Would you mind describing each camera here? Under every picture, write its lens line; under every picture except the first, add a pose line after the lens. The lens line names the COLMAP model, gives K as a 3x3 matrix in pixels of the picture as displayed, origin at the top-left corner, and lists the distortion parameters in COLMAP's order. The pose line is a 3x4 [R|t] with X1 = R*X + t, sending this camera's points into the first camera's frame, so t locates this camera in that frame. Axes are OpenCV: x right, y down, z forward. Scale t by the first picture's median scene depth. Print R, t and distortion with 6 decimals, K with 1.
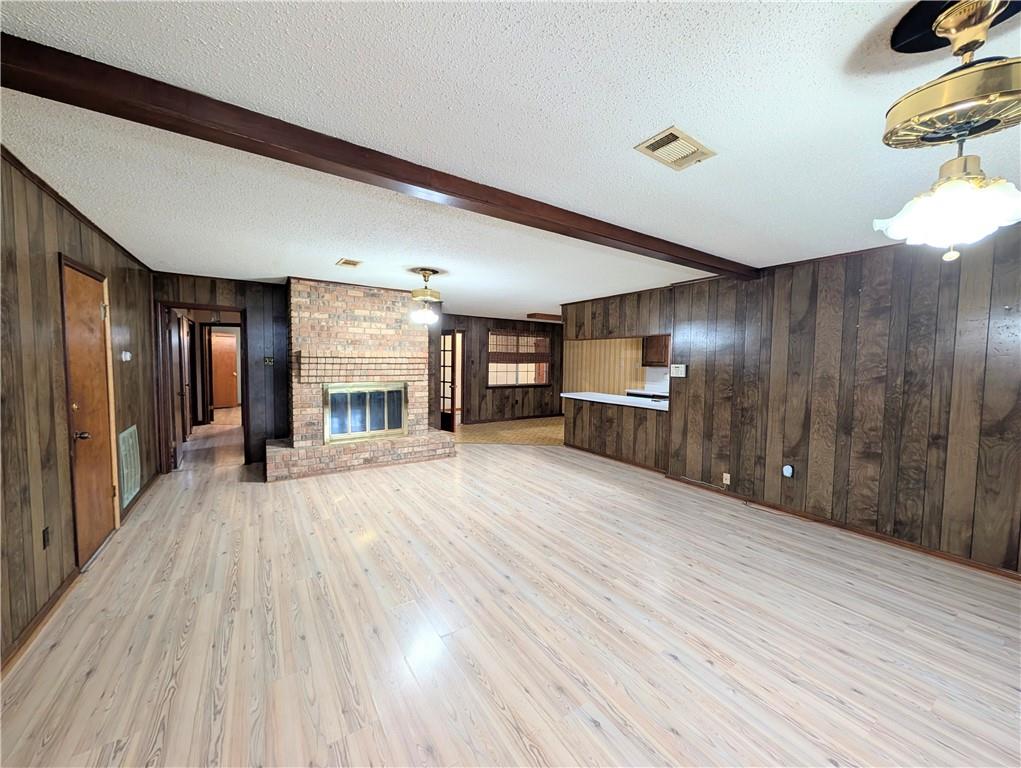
lens RADIAL K [[370.0, 0, 512.2], [0, 370.0, 373.5], [0, 0, 1]] dist [-0.001848, 0.000149]
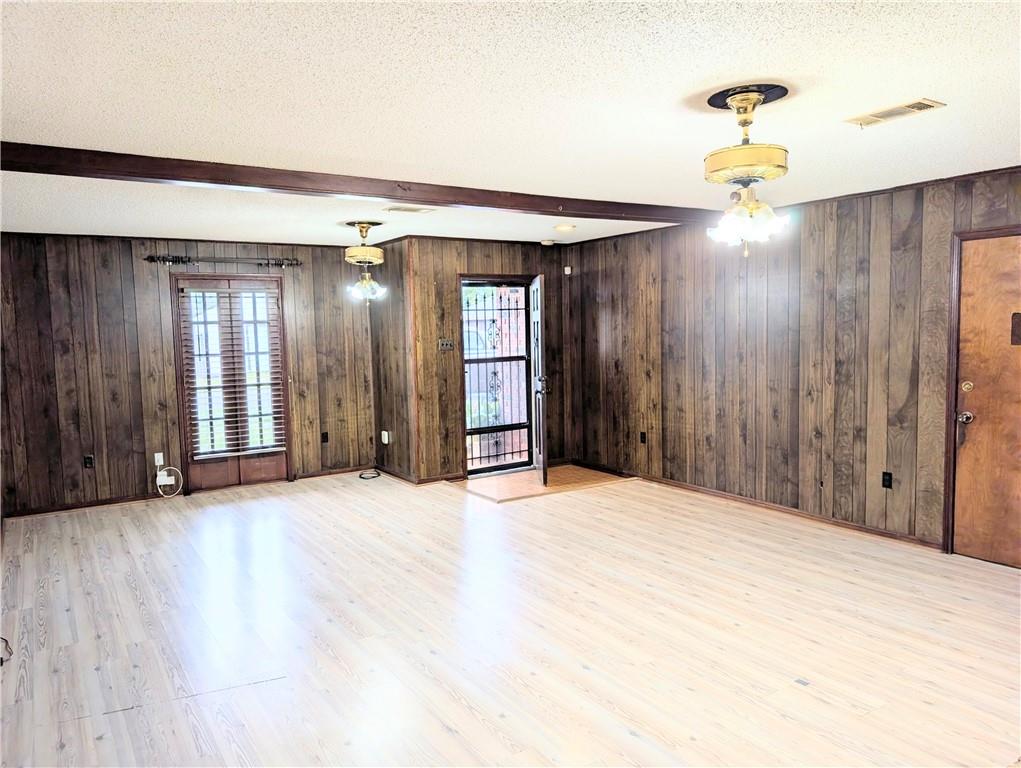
lens RADIAL K [[782.3, 0, 510.8], [0, 782.3, 393.6], [0, 0, 1]] dist [0.006571, 0.000490]
pose [[-0.999868, 0.006157, 0.015044, -0.027179], [0.007955, 0.992432, 0.122536, -0.132848], [-0.014176, 0.122639, -0.992350, 2.706324]]
